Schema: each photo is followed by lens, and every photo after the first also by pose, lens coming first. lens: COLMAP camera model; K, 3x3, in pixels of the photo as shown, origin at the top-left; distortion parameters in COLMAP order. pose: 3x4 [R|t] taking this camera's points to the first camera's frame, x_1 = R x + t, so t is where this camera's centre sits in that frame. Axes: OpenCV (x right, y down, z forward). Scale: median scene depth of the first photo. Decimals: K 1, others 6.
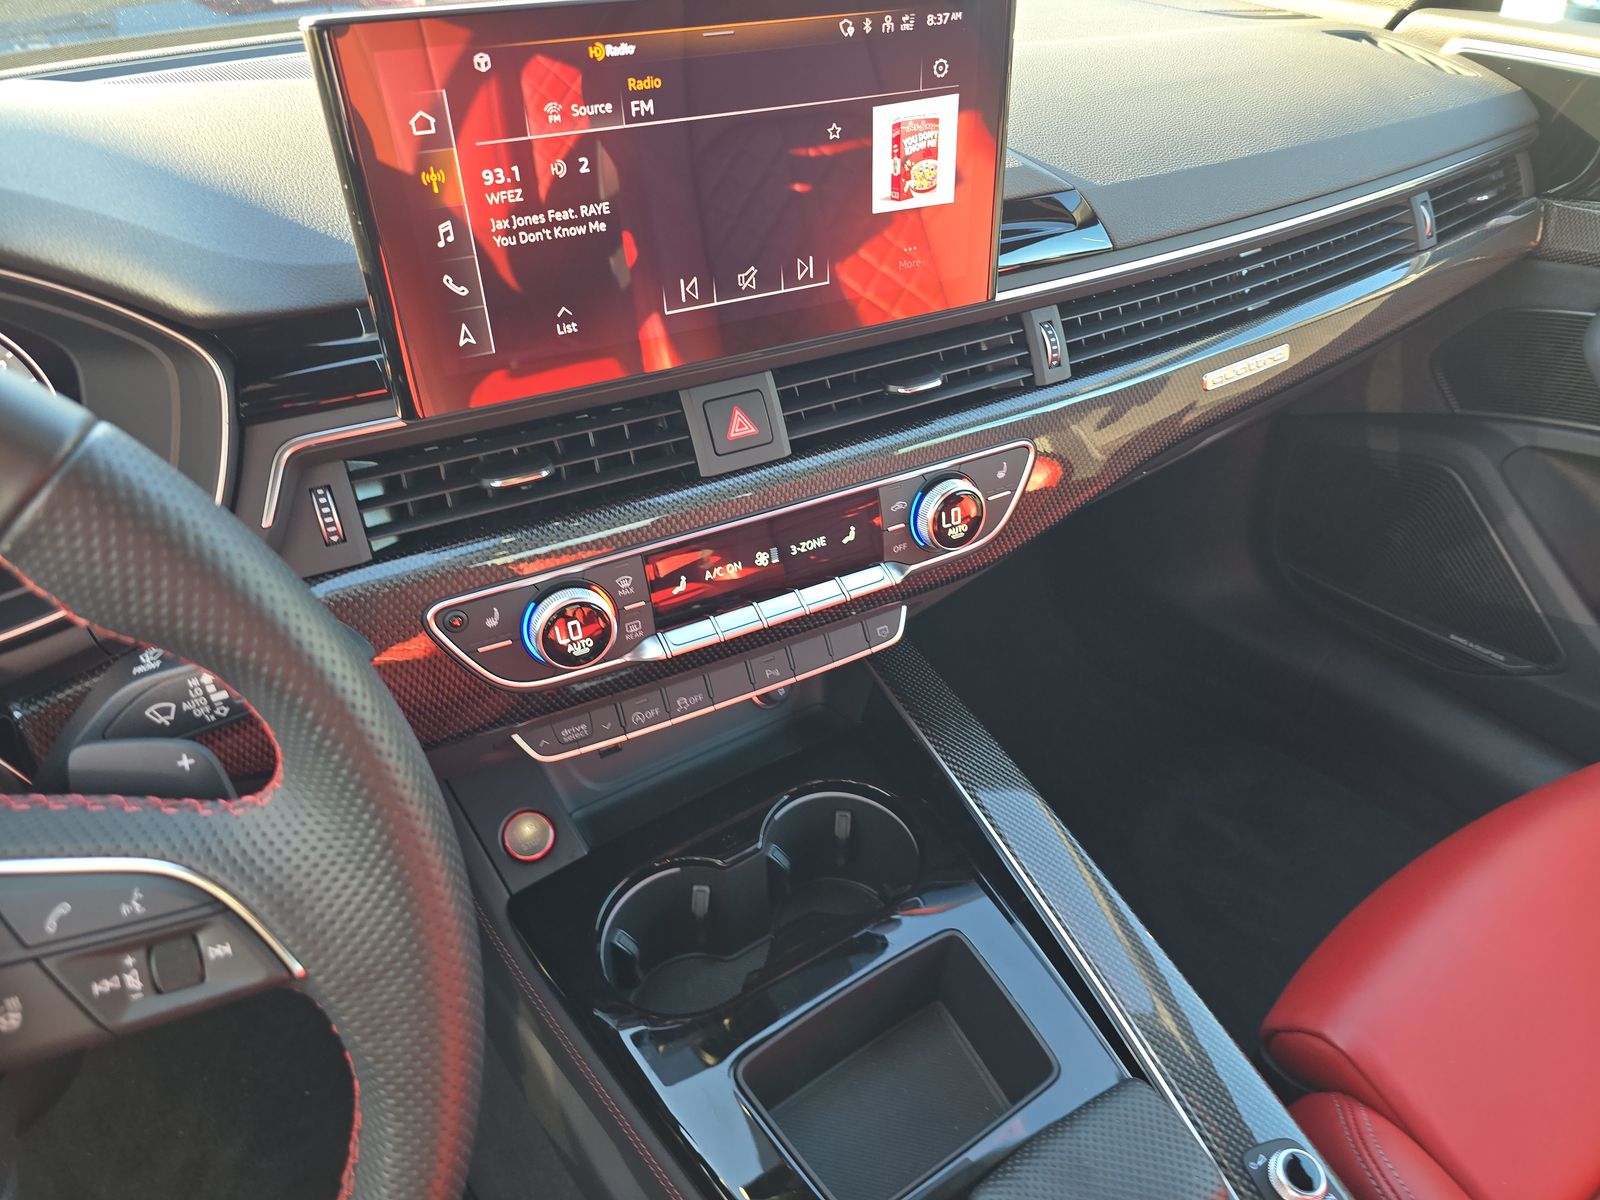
lens RADIAL K [[1063.7, 0, 793.2], [0, 1063.7, 590.9], [0, 0, 1]] dist [0.075446, -0.084366]
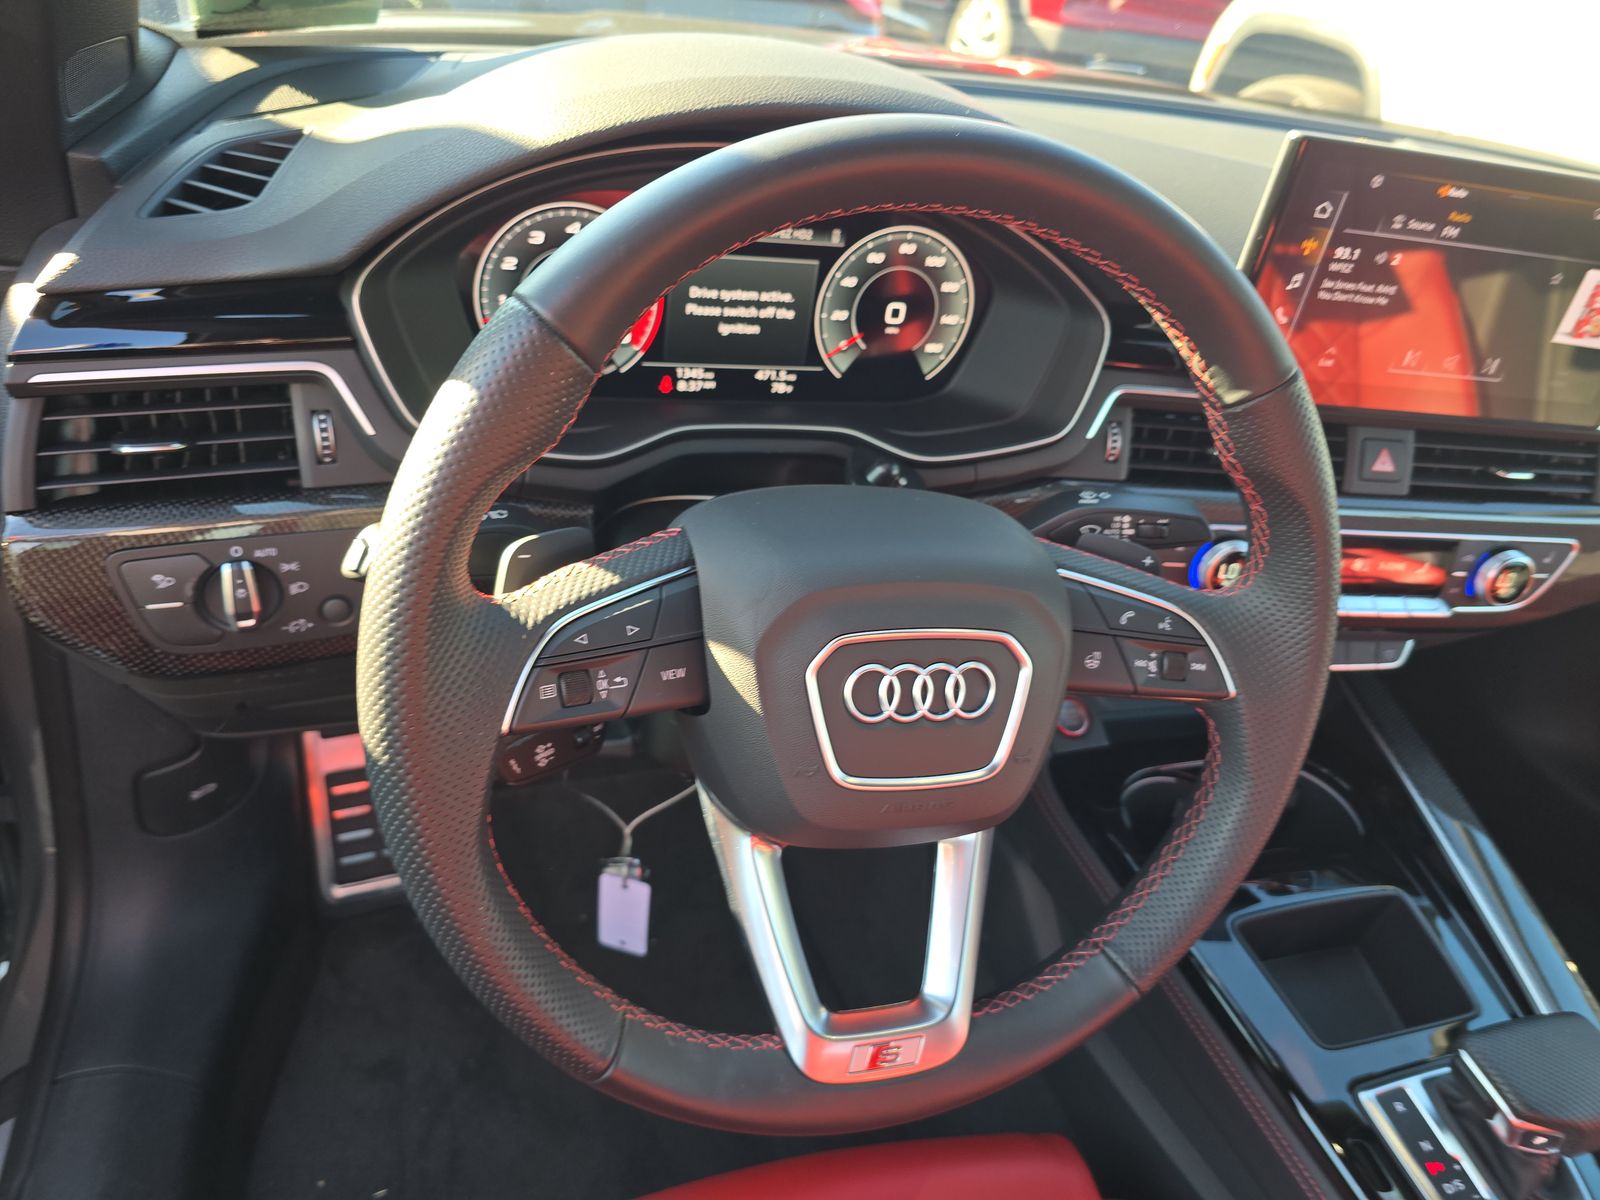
lens RADIAL K [[1063.7, 0, 793.2], [0, 1063.7, 590.9], [0, 0, 1]] dist [0.075446, -0.084366]
pose [[0.943360, 0.299973, -0.141736, -0.504018], [-0.304512, 0.952445, -0.010981, 0.234186], [0.131702, 0.053520, 0.989844, -0.417260]]
